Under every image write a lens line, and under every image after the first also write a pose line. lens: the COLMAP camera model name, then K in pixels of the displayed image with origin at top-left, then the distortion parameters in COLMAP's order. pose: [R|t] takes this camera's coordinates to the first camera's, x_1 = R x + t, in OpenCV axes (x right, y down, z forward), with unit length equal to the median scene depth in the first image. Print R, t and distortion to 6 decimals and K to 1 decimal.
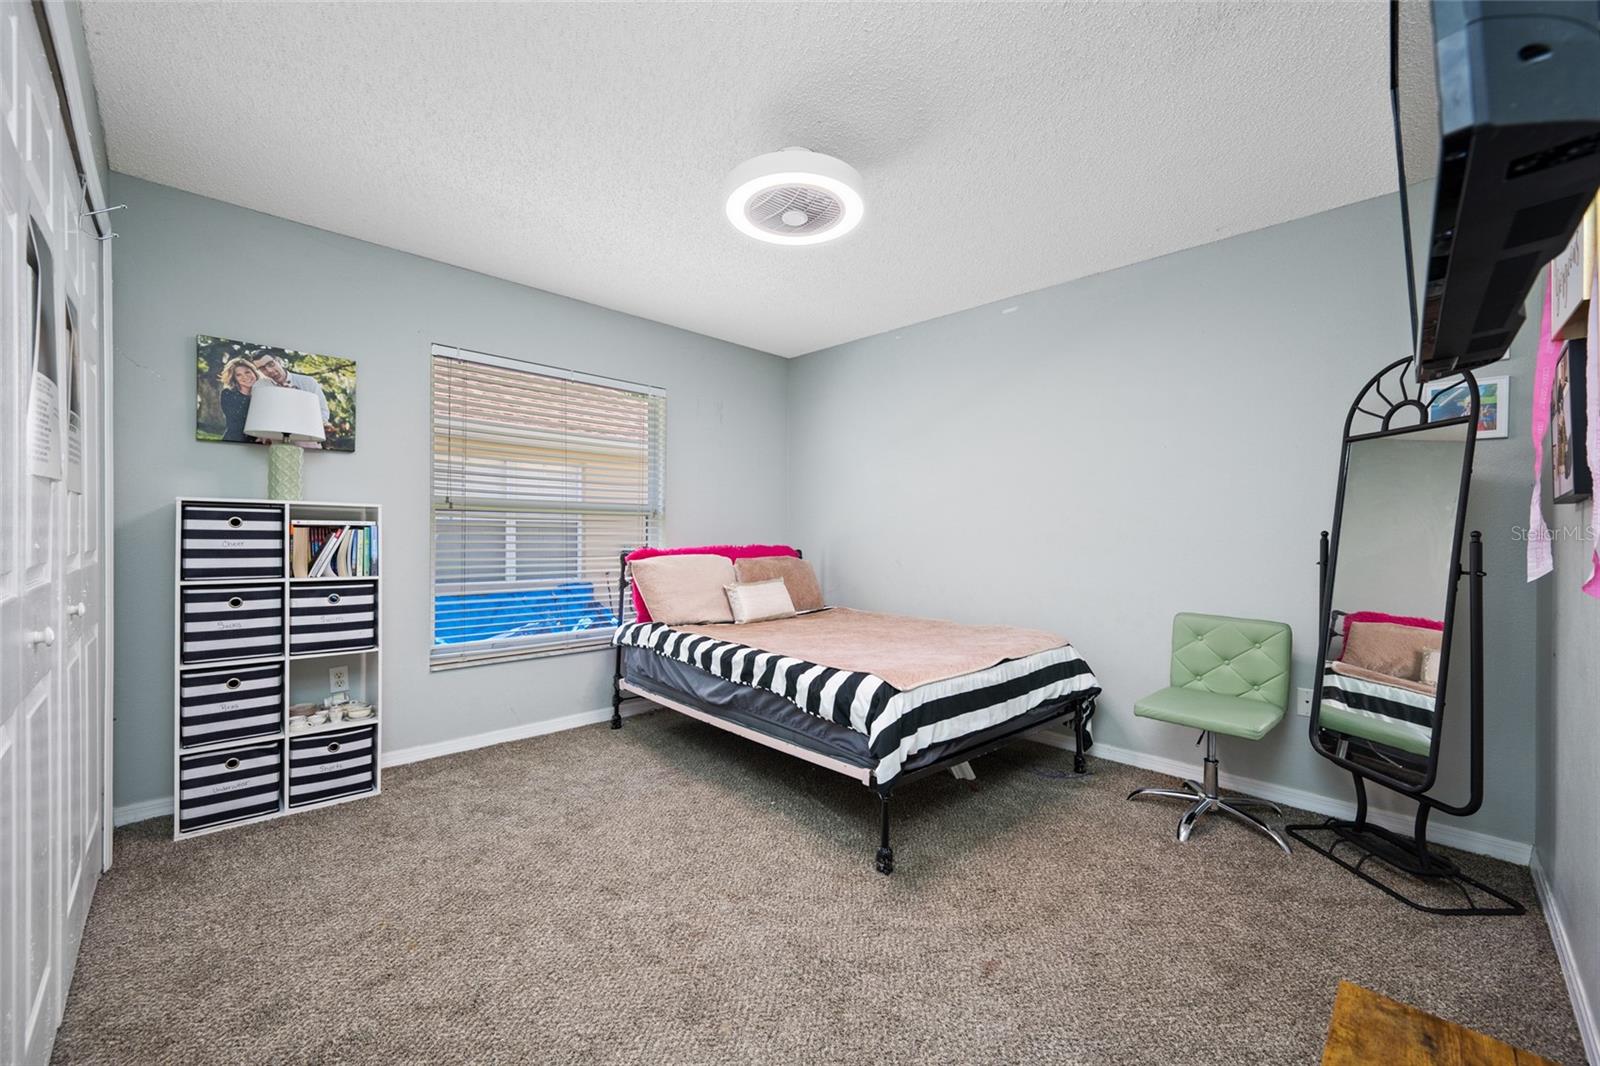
lens RADIAL K [[622.4, 0, 805.8], [0, 622.4, 535.2], [0, 0, 1]] dist [0.001522, -0.000259]
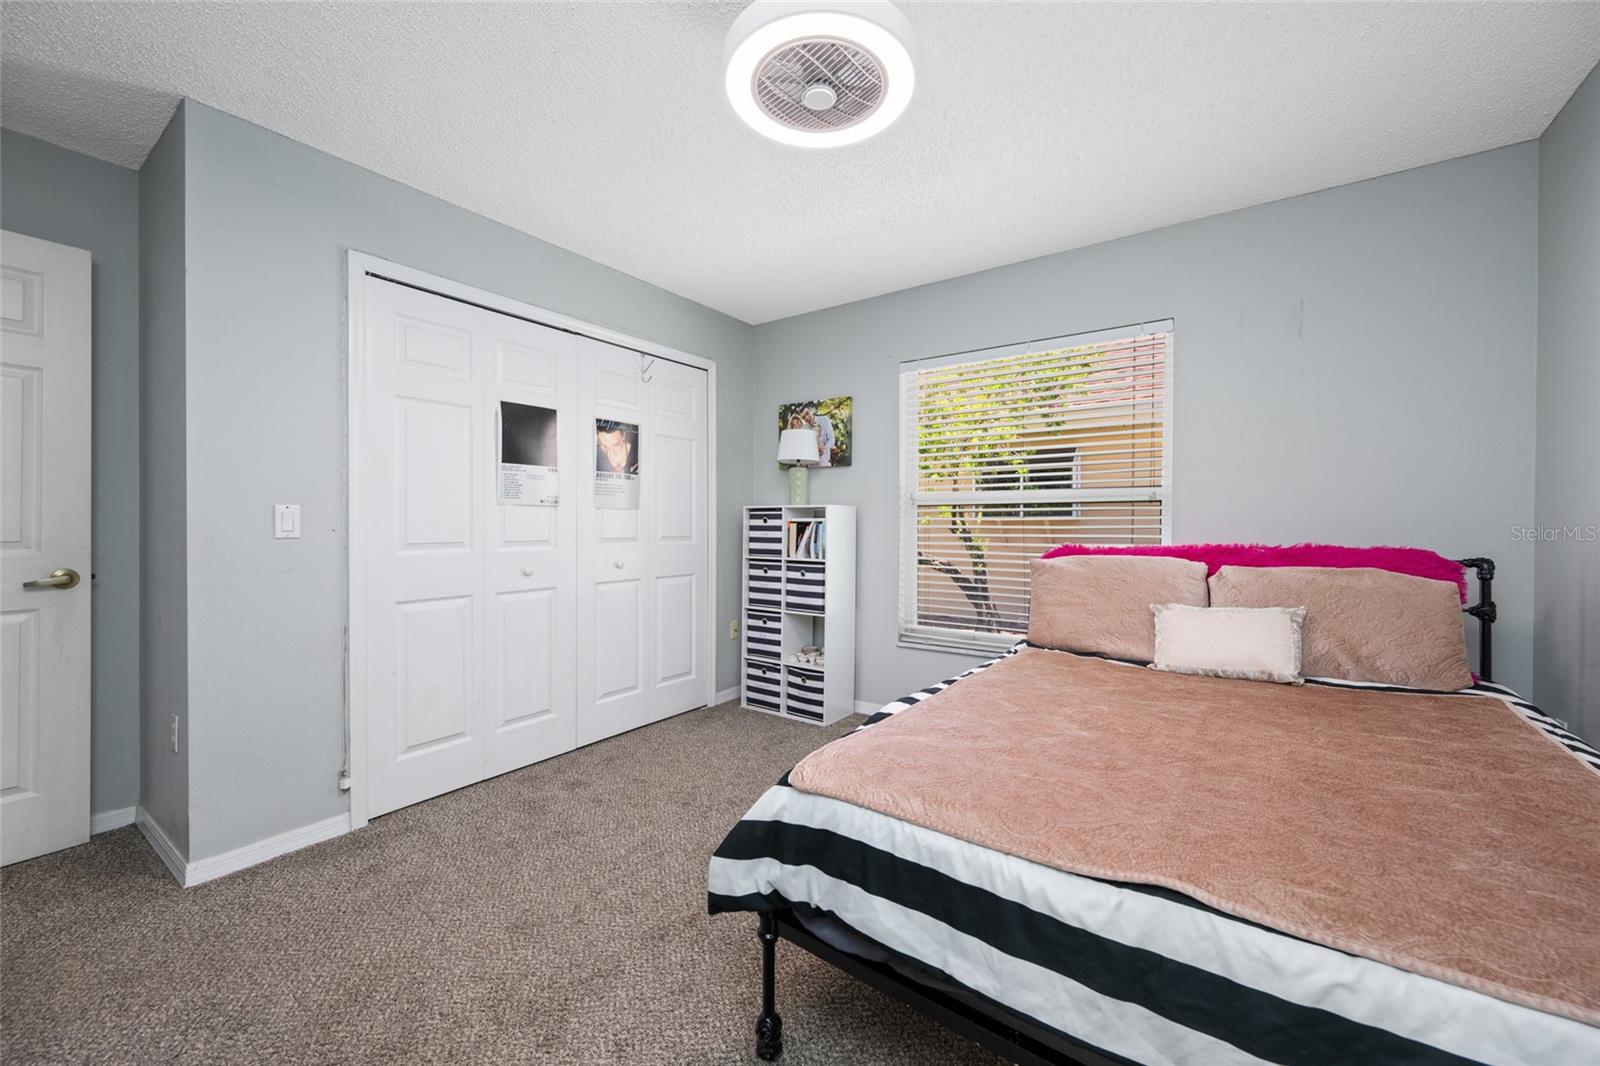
lens RADIAL K [[622.4, 0, 805.8], [0, 622.4, 535.2], [0, 0, 1]] dist [0.001522, -0.000259]
pose [[0.176499, 0.002738, -0.984297, 0.601685], [-0.002385, 0.999994, 0.002353, 0.011566], [0.984298, 0.001932, 0.176505, 0.740837]]
